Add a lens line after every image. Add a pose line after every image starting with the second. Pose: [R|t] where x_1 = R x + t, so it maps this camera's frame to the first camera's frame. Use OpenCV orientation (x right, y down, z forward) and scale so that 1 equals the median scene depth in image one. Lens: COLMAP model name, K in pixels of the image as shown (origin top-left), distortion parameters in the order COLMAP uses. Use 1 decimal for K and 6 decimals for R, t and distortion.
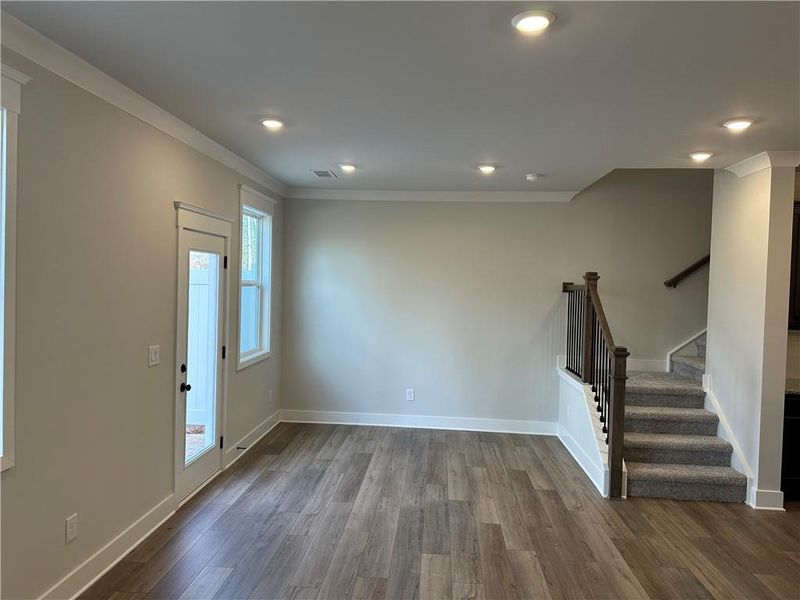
lens RADIAL K [[560.5, 0, 400.0], [0, 560.5, 300.0], [0, 0, 1]] dist [0.022562, -0.000456]
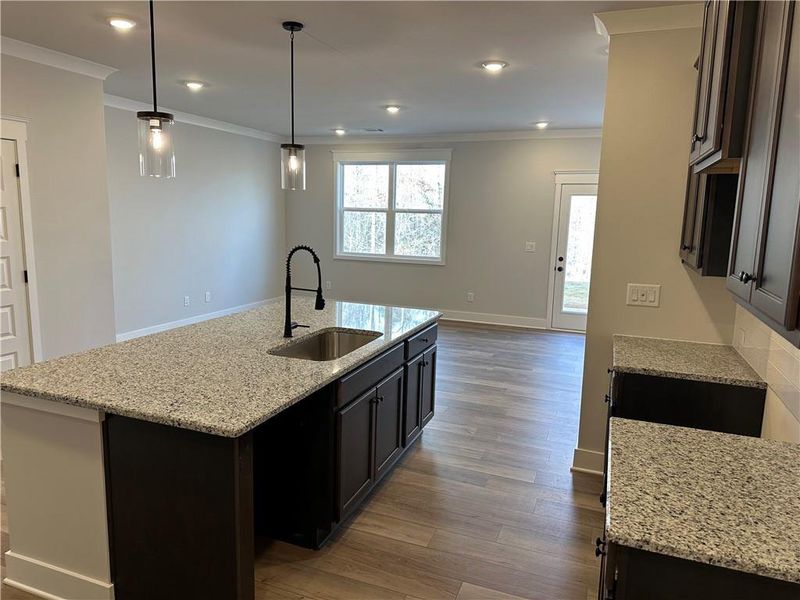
lens RADIAL K [[560.6, 0, 400.0], [0, 560.6, 300.0], [0, 0, 1]] dist [0.073681, -0.102259]
pose [[-0.282927, 0.116858, -0.951996, 1.488782], [-0.066807, 0.987739, 0.141100, 0.024009], [0.956812, 0.103521, -0.271651, 0.941404]]
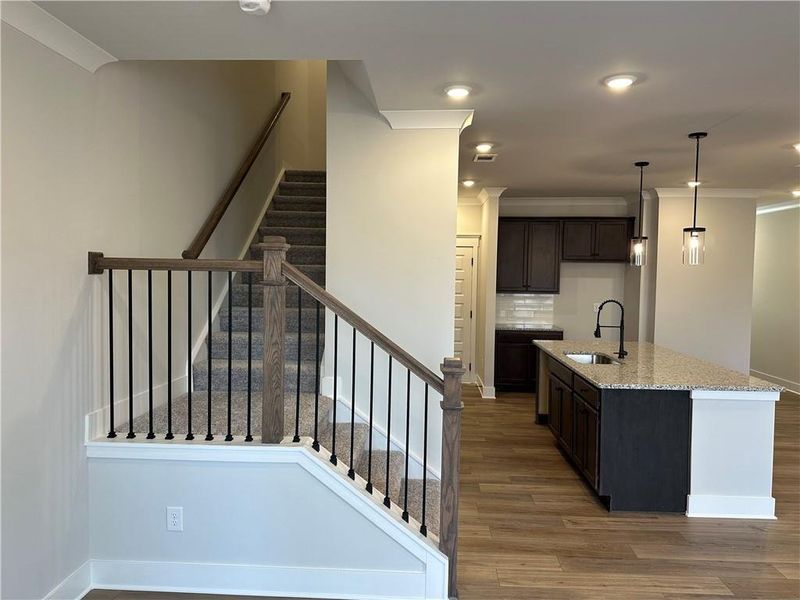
lens RADIAL K [[560.6, 0, 400.0], [0, 560.6, 300.0], [0, 0, 1]] dist [0.073681, -0.102259]
pose [[-0.014454, -0.077067, 0.996921, -0.237583], [0.019770, 0.996808, 0.077345, -0.033052], [-0.999700, 0.020827, -0.012884, 1.076255]]
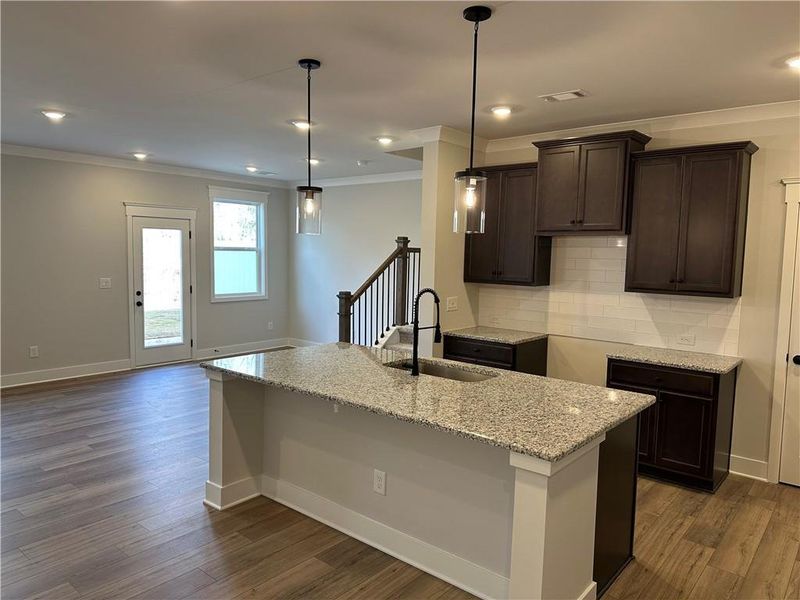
lens RADIAL K [[560.6, 0, 400.0], [0, 560.6, 300.0], [0, 0, 1]] dist [0.073681, -0.102259]
pose [[0.807266, 0.040688, -0.588784, 1.288674], [-0.019946, 0.998932, 0.041683, 0.046397], [0.589851, -0.021906, 0.807215, 0.014297]]
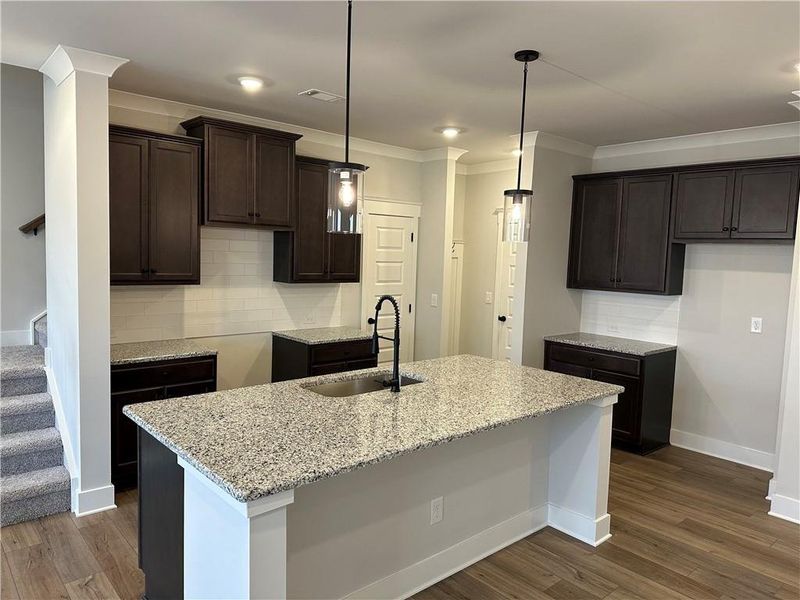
lens RADIAL K [[560.6, 0, 400.0], [0, 560.6, 300.0], [0, 0, 1]] dist [0.073681, -0.102259]
pose [[0.705690, -0.063744, 0.705647, 0.402952], [0.008825, 0.996658, 0.081206, 0.011711], [-0.708465, -0.051079, 0.703895, 0.149517]]
